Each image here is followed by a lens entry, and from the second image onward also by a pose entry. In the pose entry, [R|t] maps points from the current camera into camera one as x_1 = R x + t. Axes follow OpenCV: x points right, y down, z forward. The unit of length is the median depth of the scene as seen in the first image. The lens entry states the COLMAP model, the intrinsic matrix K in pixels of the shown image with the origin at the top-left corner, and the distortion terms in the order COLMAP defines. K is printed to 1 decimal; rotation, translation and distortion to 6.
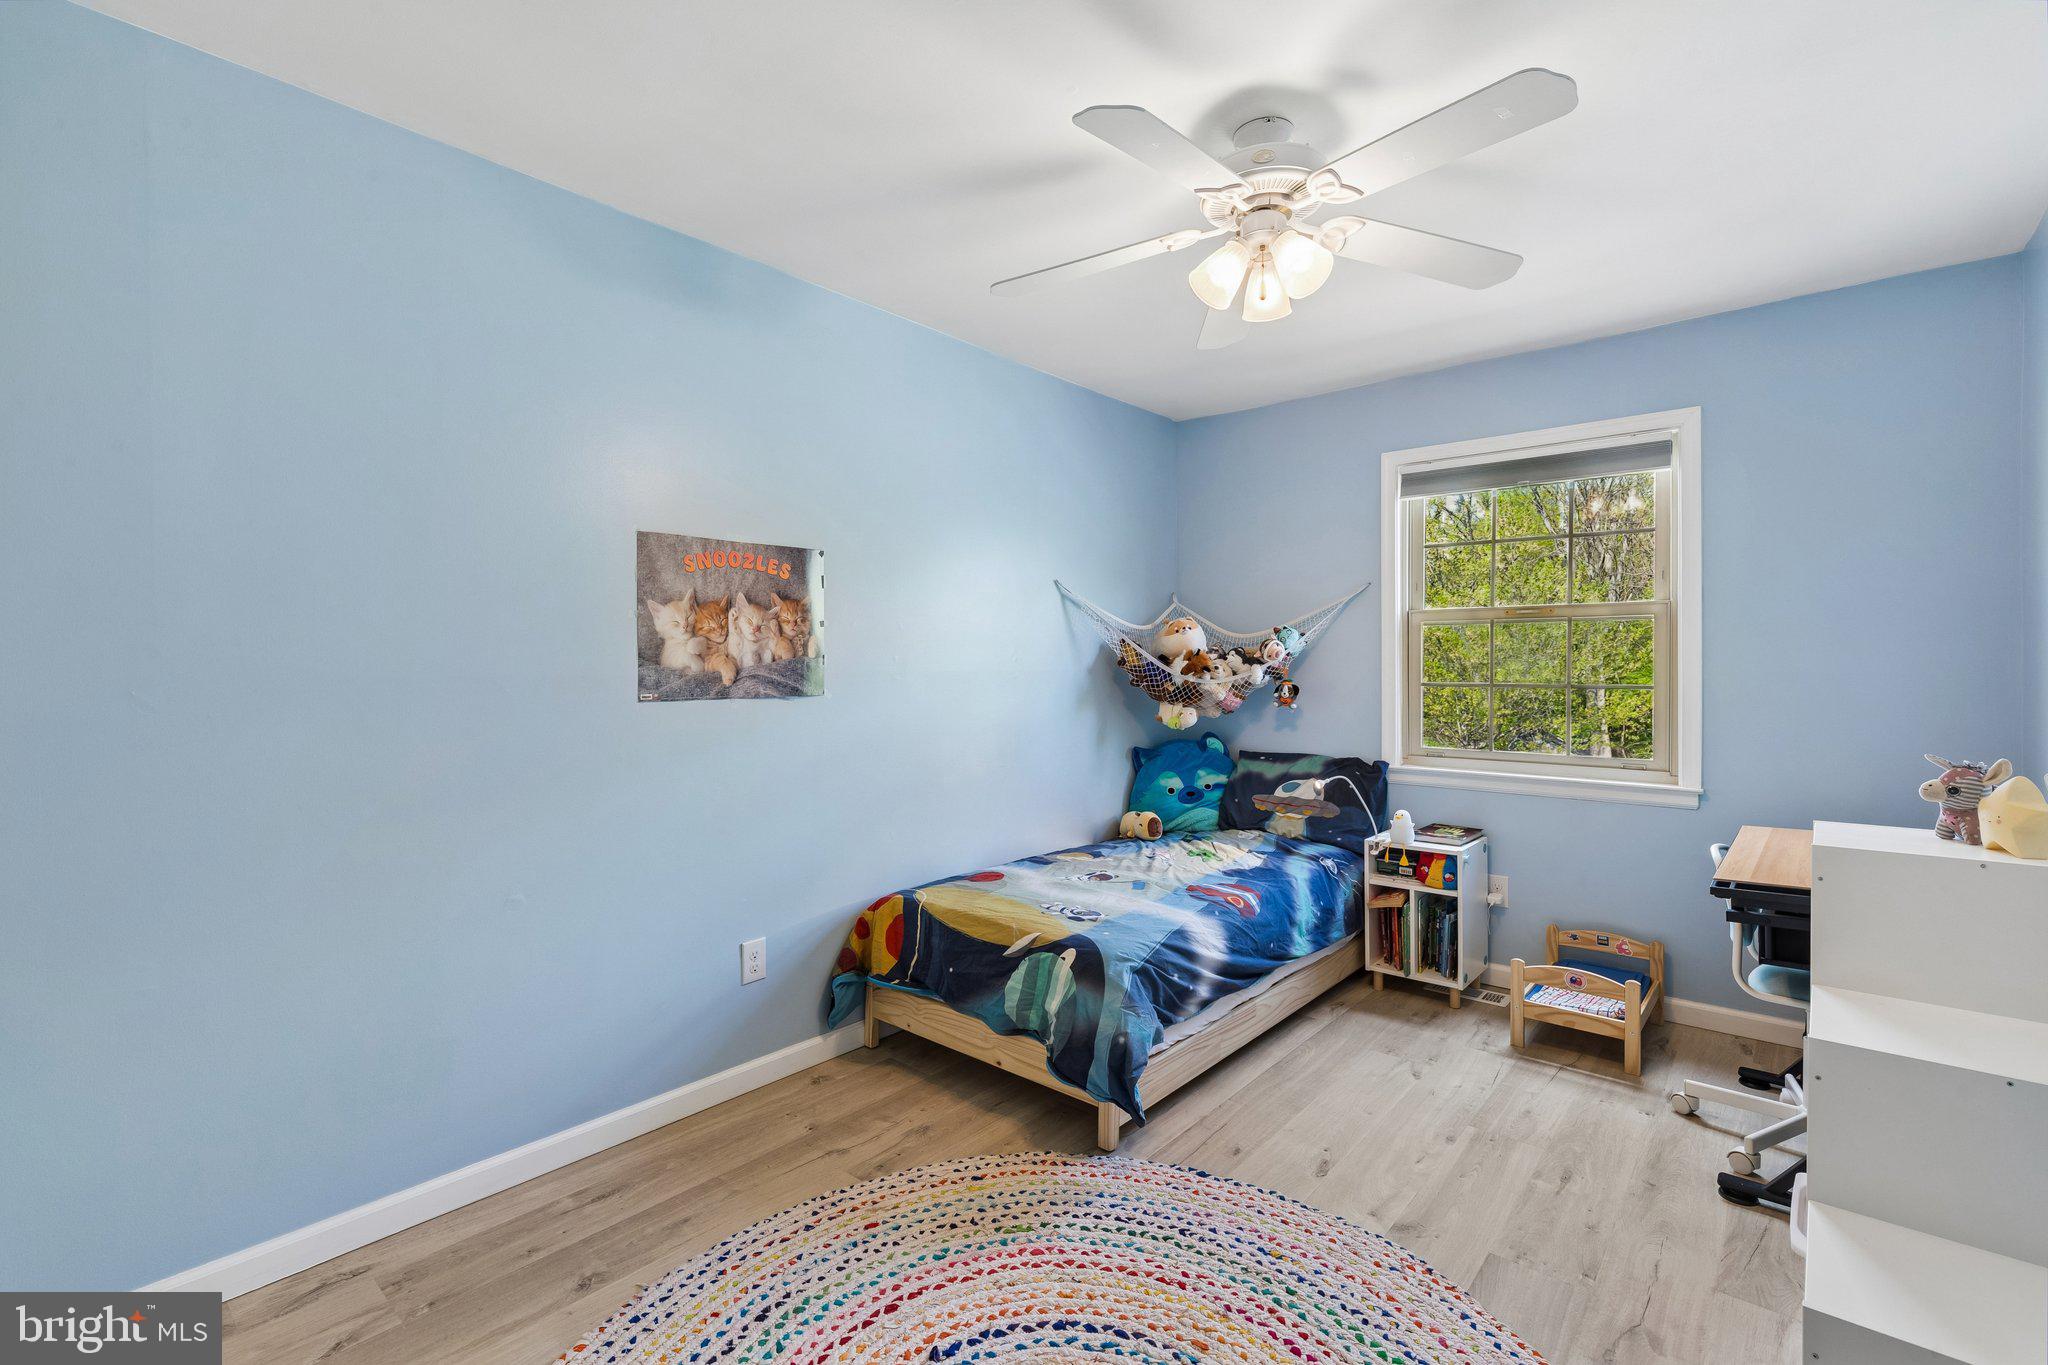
lens RADIAL K [[934.9, 0, 1021.6], [0, 934.9, 674.6], [0, 0, 1]] dist [0.014509, -0.003696]
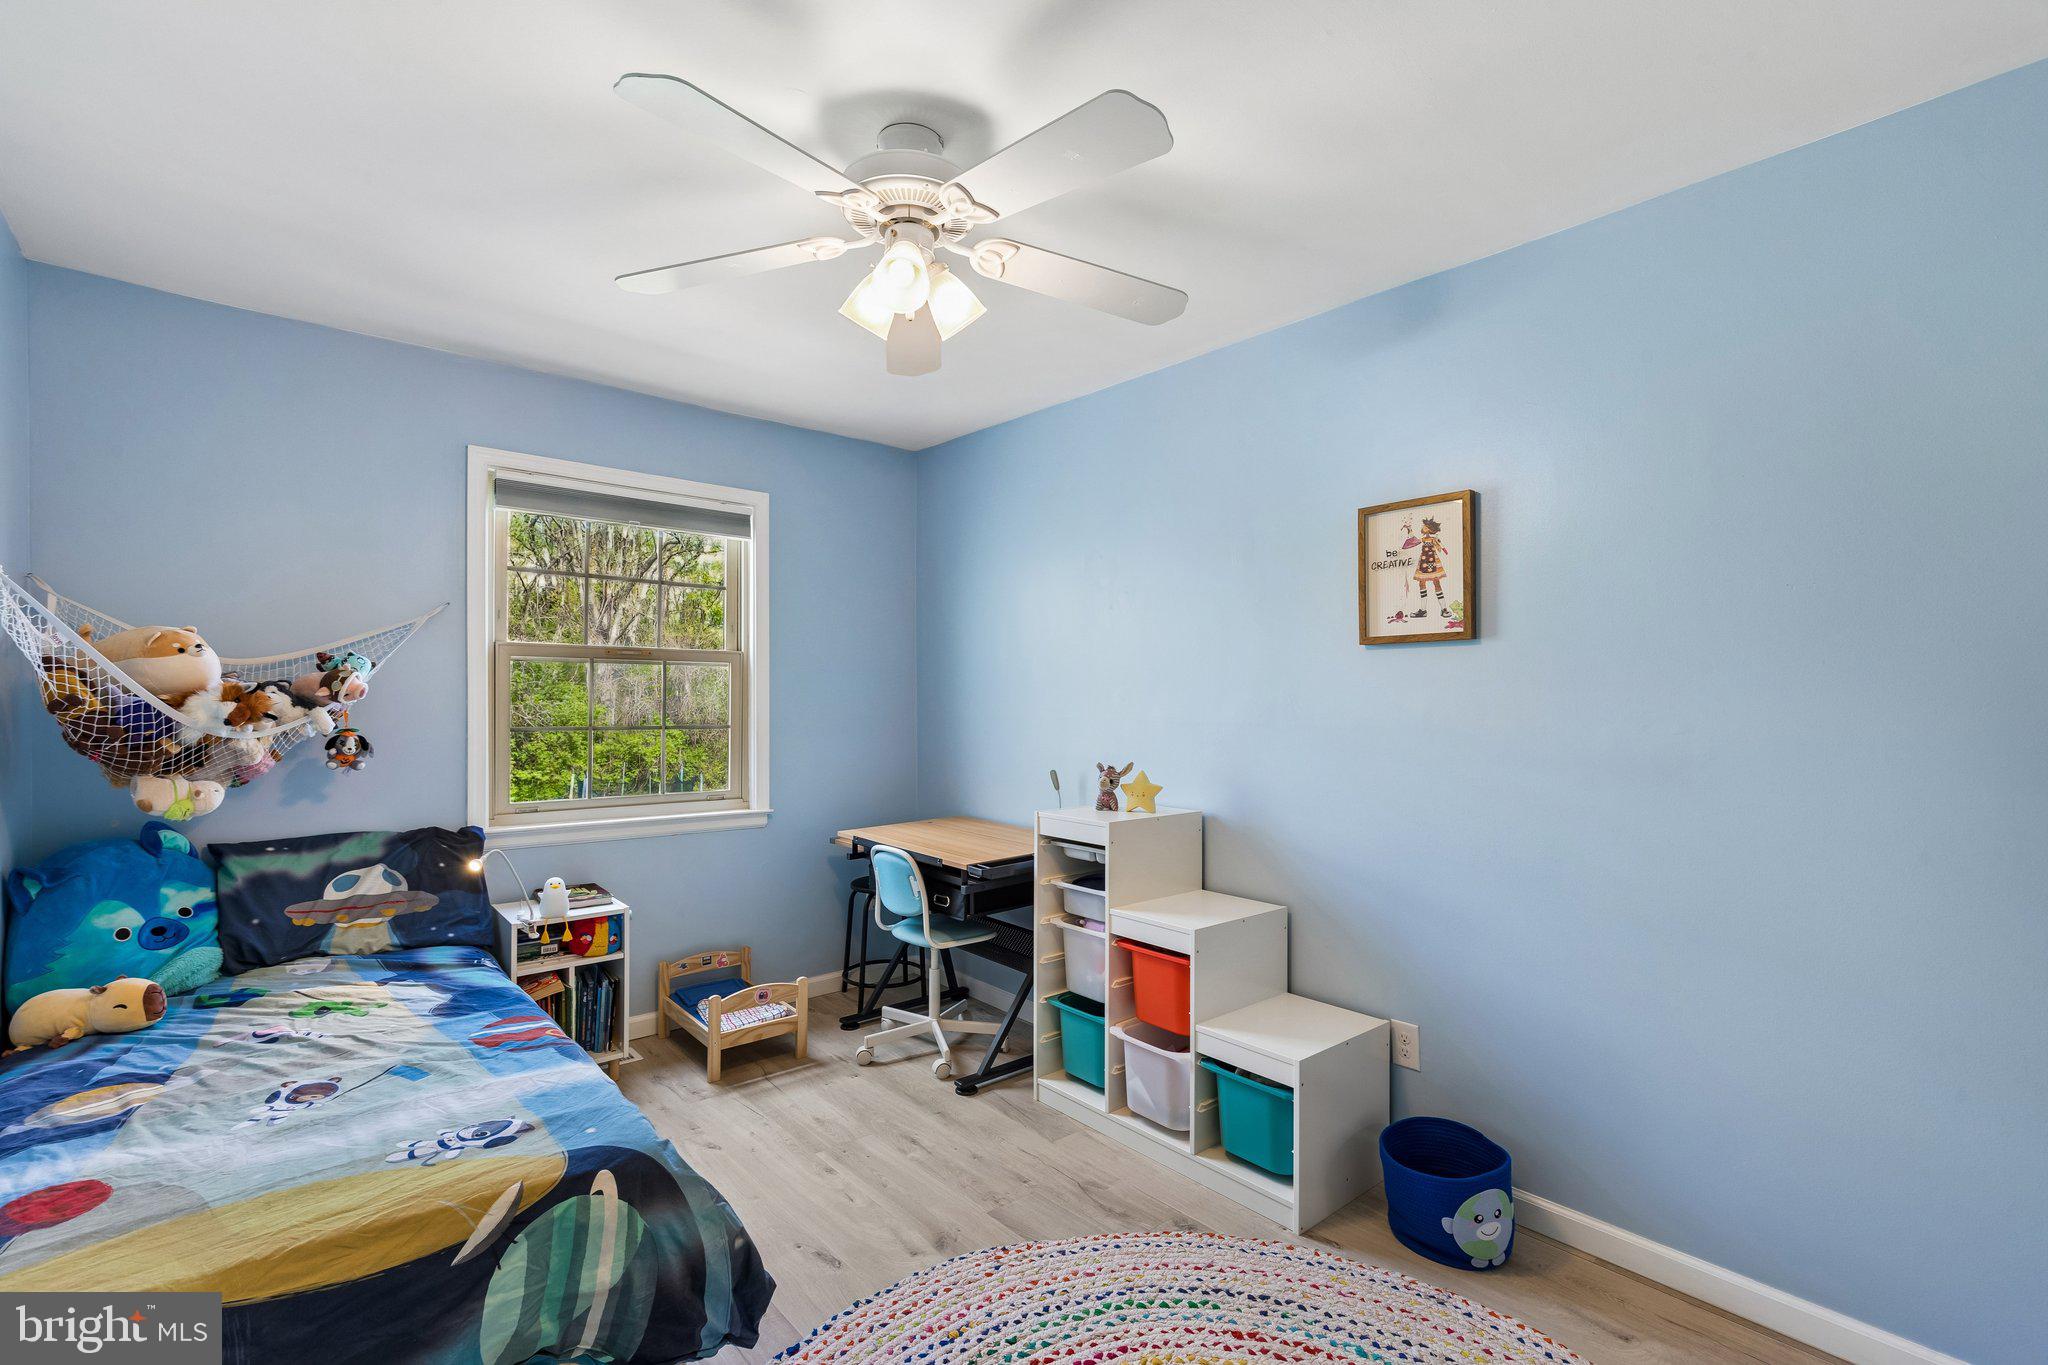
lens RADIAL K [[934.9, 0, 1027.3], [0, 934.9, 695.5], [0, 0, 1]] dist [0.014509, -0.003696]
pose [[0.136117, 0.006238, 0.990673, -0.356498], [0.004284, 0.999967, -0.006885, -0.012771], [-0.990684, 0.005181, 0.136086, 0.424065]]
